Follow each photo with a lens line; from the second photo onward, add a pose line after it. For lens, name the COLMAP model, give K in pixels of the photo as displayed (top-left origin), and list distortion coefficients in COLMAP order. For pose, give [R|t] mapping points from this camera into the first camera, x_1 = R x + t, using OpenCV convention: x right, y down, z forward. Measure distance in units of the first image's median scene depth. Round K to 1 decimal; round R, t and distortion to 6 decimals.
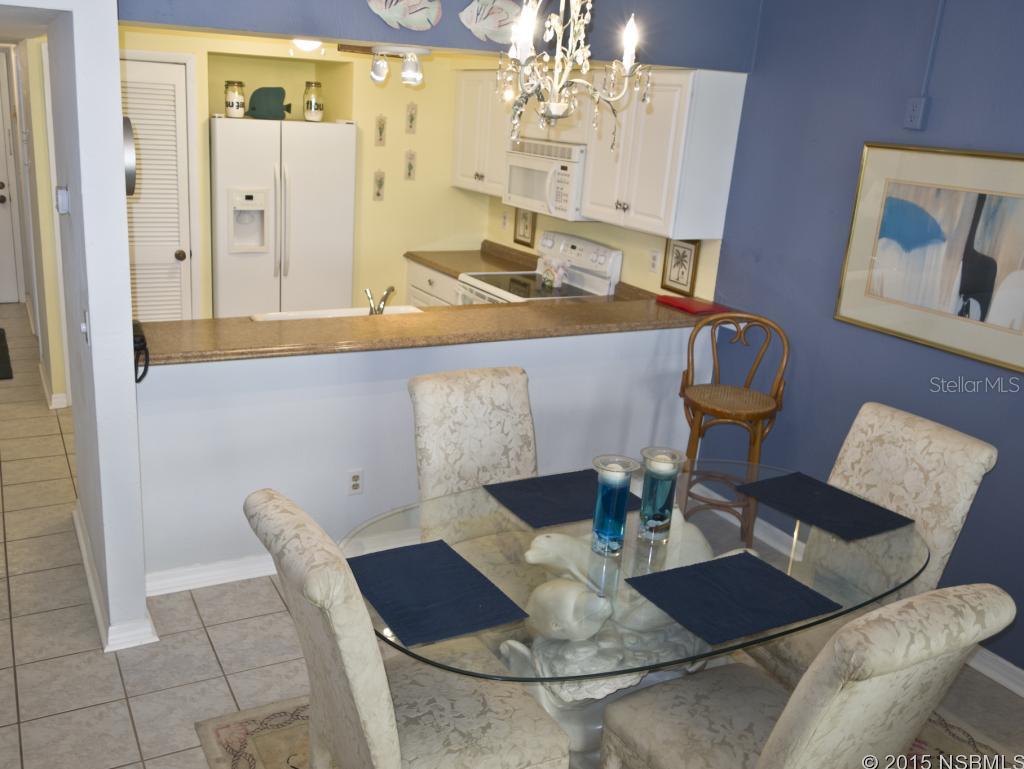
lens RADIAL K [[912.0, 0, 450.8], [0, 912.0, 384.8], [0, 0, 1]] dist [-0.004569, -0.000709]
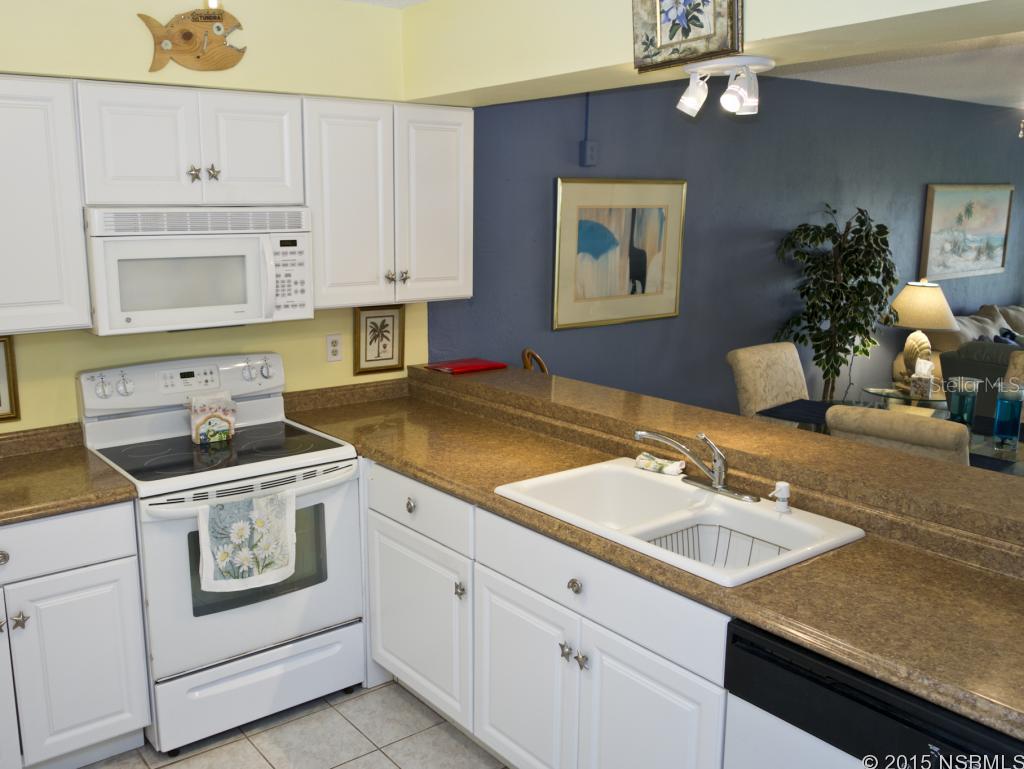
lens RADIAL K [[912.0, 0, 450.8], [0, 912.0, 384.8], [0, 0, 1]] dist [-0.004569, -0.000709]
pose [[-0.166935, -0.247607, 0.954371, -0.508471], [0.288278, 0.913398, 0.287401, -0.283840], [-0.942883, 0.323101, -0.081098, 0.928587]]
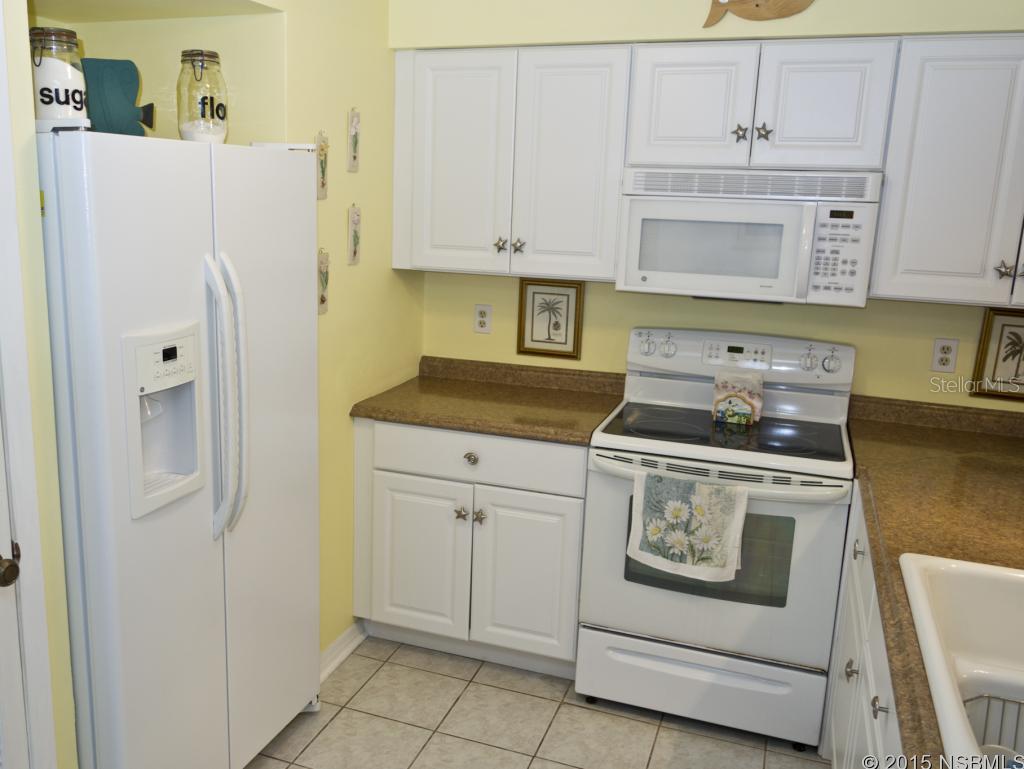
lens RADIAL K [[900.1, 0, 447.5], [0, 900.1, 385.9], [0, 0, 1]] dist [-0.002286, 0.000695]
pose [[0.742325, -0.181036, 0.645120, -0.398447], [0.214830, 0.976284, 0.026769, -0.192474], [-0.634667, 0.118720, 0.763612, 0.712961]]
